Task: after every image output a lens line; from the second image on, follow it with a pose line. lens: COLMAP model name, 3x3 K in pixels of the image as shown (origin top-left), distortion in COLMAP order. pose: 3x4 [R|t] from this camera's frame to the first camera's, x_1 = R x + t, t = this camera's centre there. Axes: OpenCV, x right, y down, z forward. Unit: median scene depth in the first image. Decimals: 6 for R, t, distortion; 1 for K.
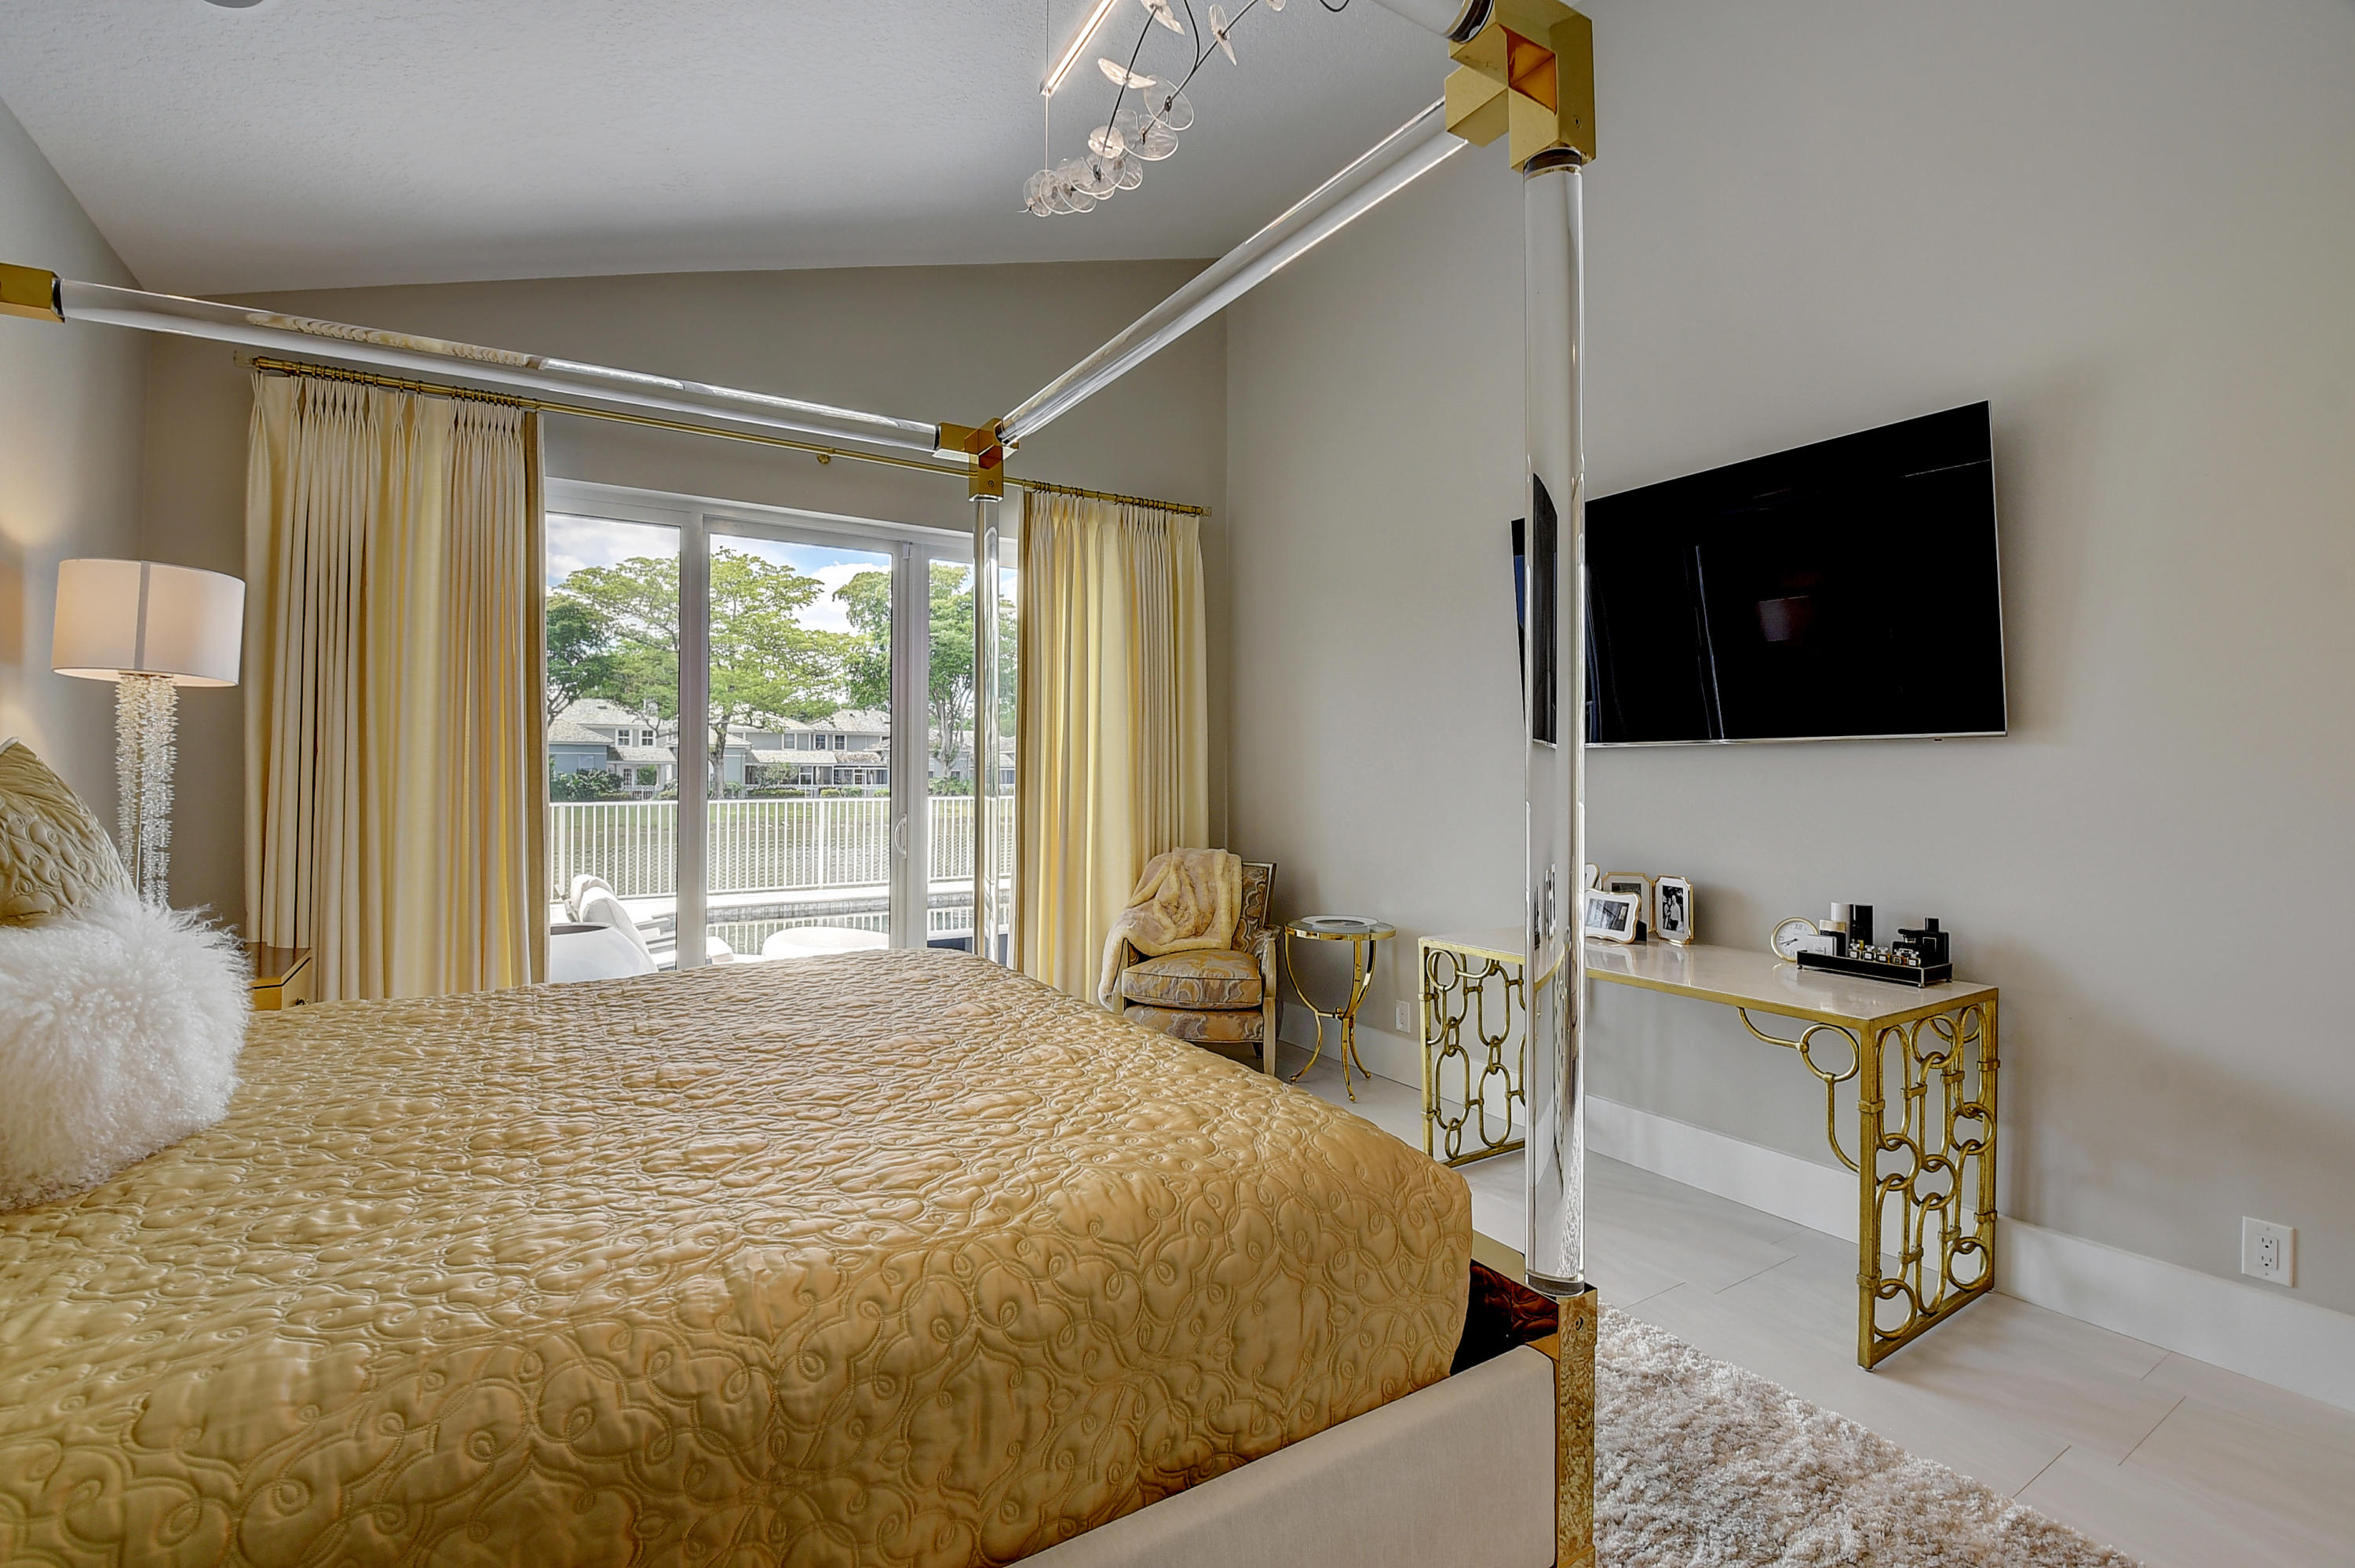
lens RADIAL K [[1032.1, 0, 1170.5], [0, 1032.1, 768.0], [0, 0, 1]] dist [0.014135, -0.030063]
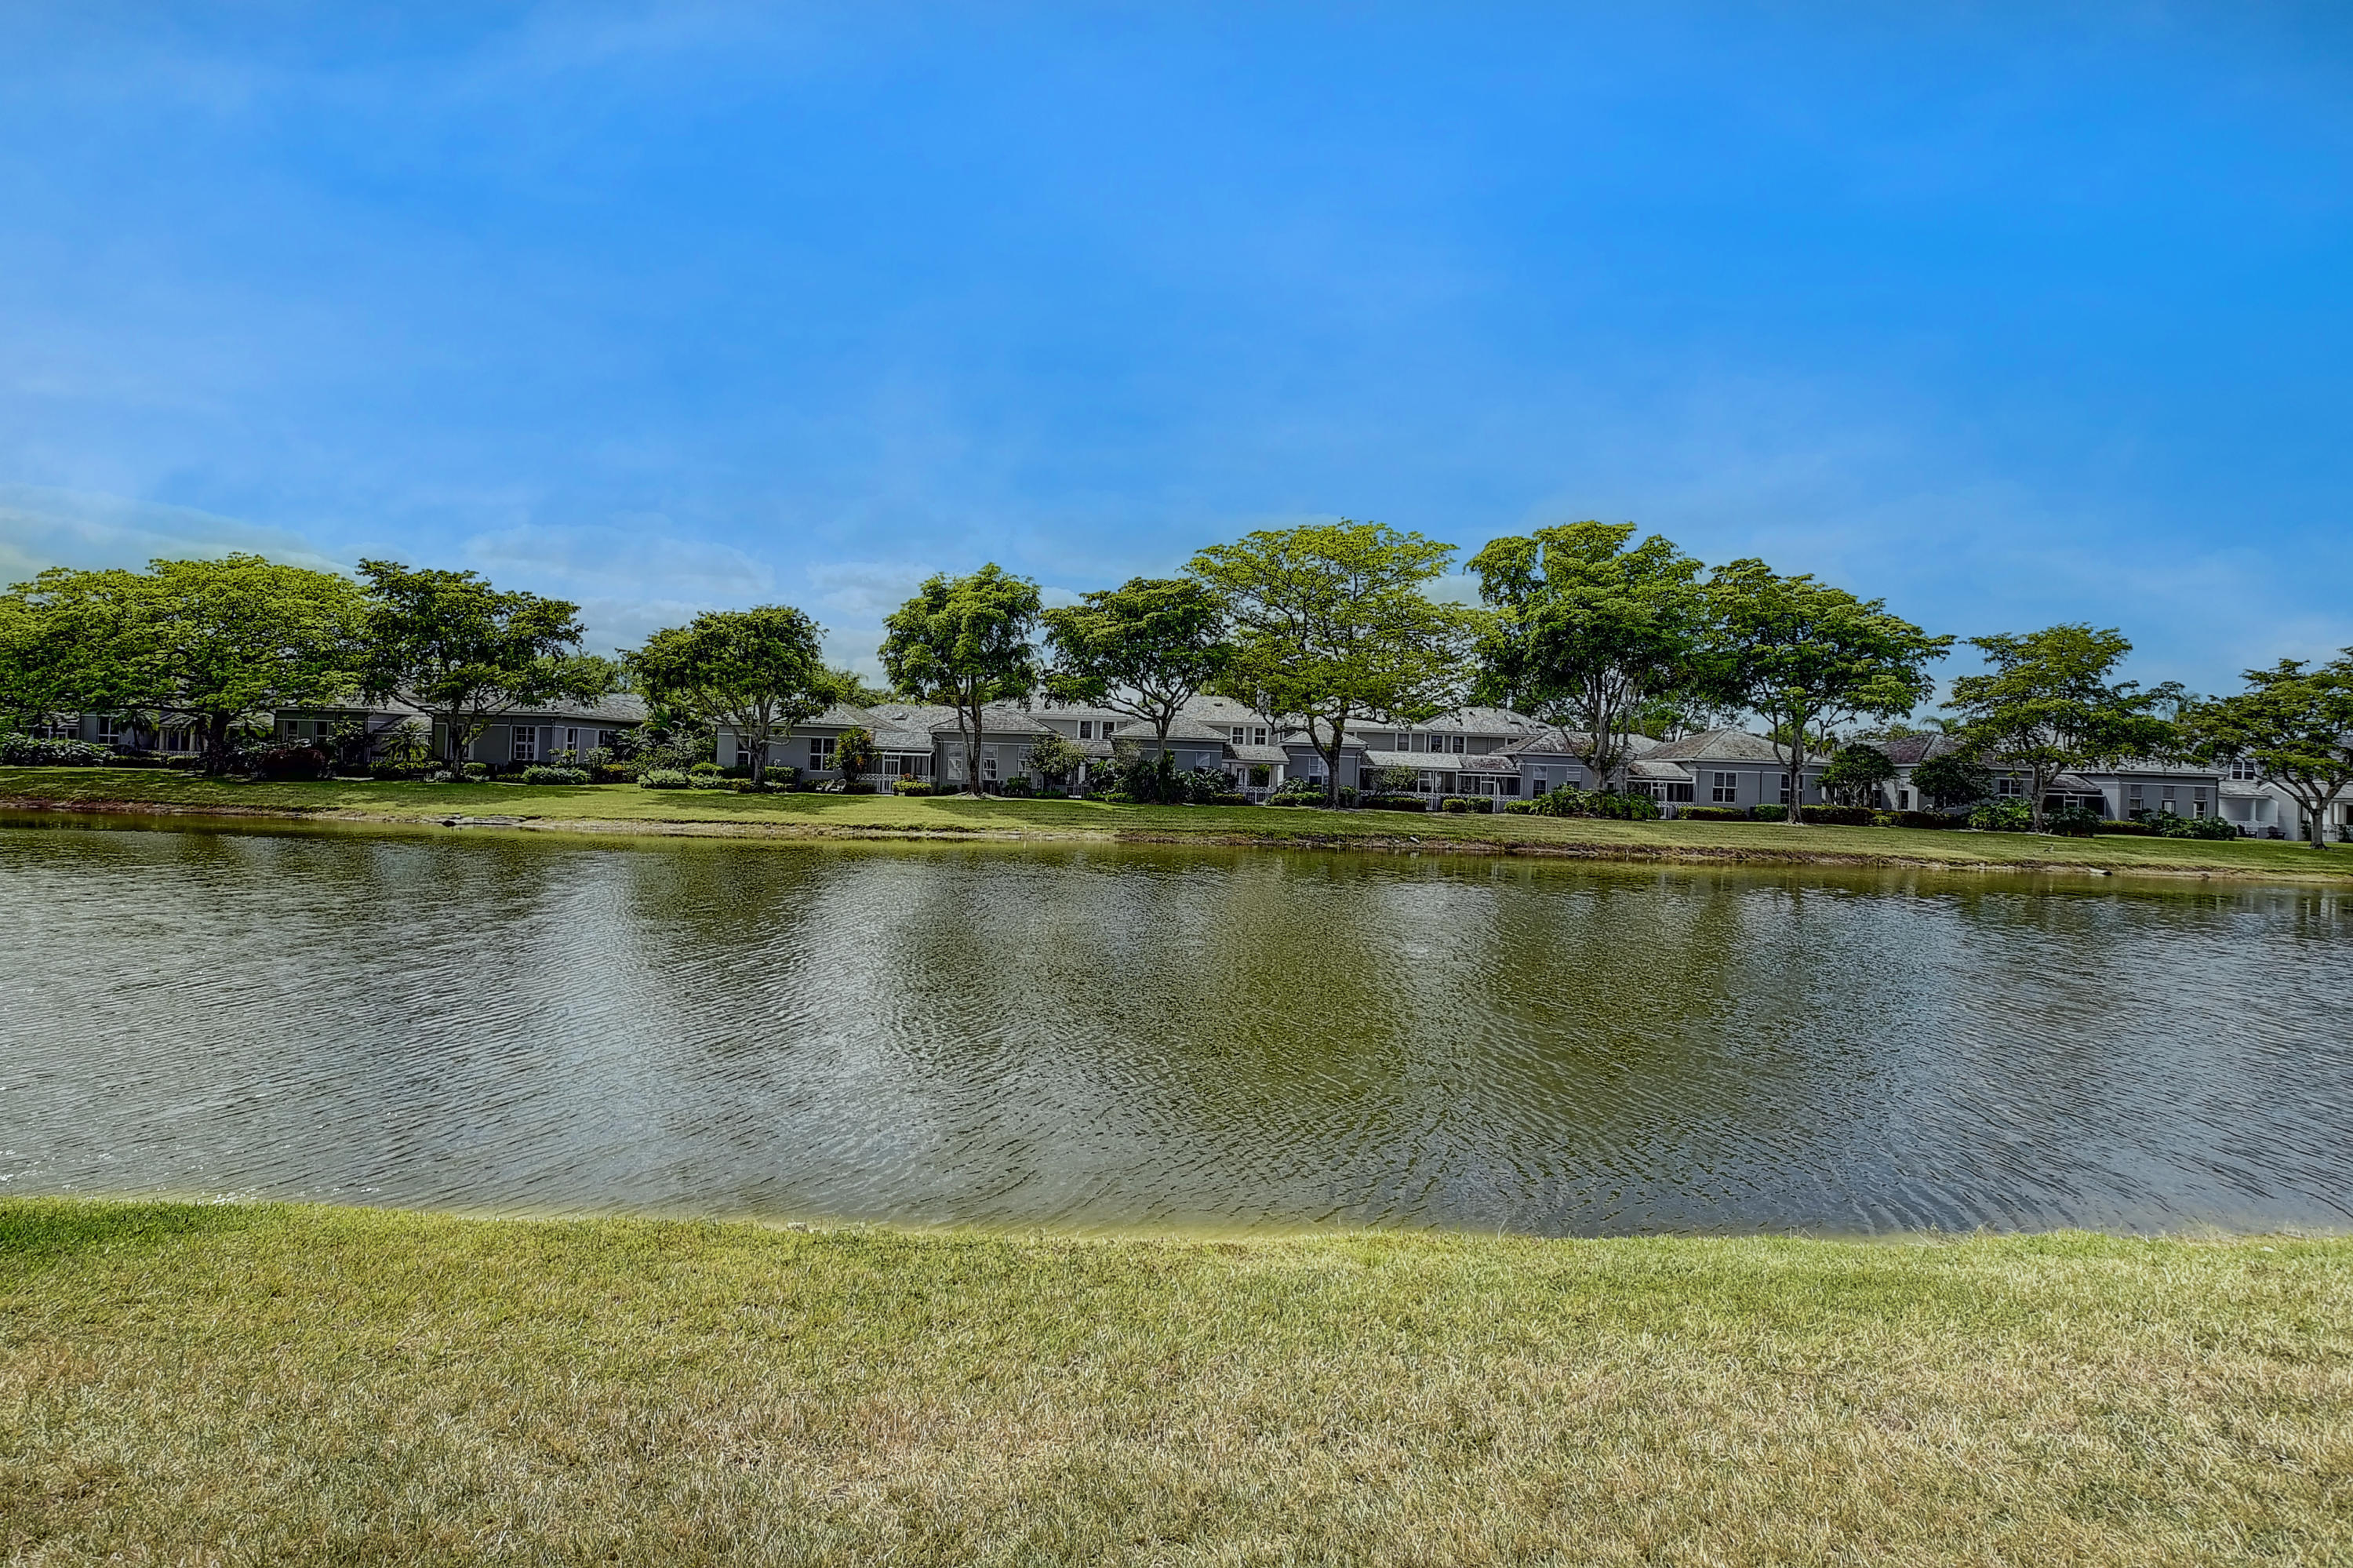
lens RADIAL K [[1031.4, 0, 1169.5], [0, 1031.4, 768.0], [0, 0, 1]] dist [0.014135, -0.030063]
pose [[0.854140, 0.023269, -0.519522, -0.094163], [-0.028275, 0.999599, -0.001716, 0.003517], [0.519274, 0.016155, 0.854455, 0.166726]]
